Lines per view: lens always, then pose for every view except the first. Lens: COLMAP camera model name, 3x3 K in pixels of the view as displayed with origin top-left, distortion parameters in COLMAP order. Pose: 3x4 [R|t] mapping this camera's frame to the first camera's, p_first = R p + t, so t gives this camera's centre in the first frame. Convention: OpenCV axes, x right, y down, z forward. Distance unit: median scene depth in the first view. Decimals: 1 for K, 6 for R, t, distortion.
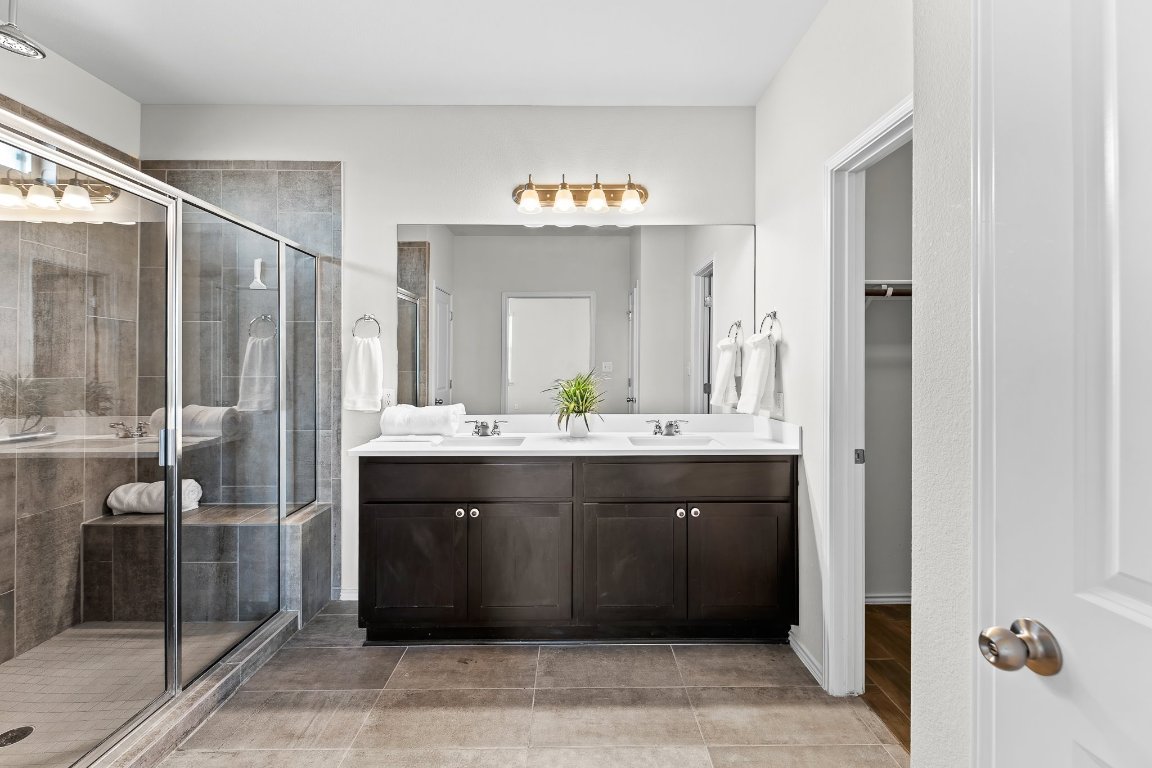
lens RADIAL K [[505.1, 0, 568.0], [0, 505.1, 373.7], [0, 0, 1]] dist [-0.000698, -0.000286]
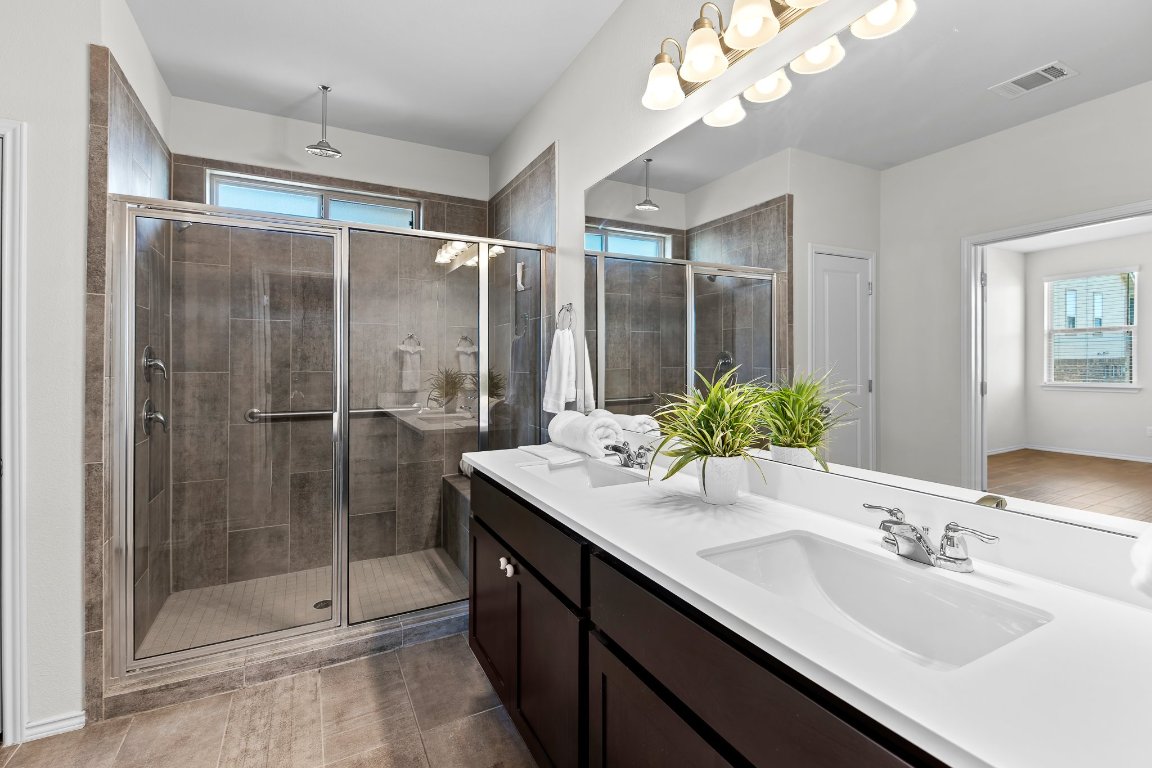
lens RADIAL K [[505.1, 0, 553.9], [0, 505.1, 364.5], [0, 0, 1]] dist [-0.000698, -0.000286]
pose [[0.462870, 0.004683, -0.886414, 0.408541], [-0.008205, 0.999966, 0.000999, -0.013116], [0.886388, 0.006811, 0.462893, 0.629073]]
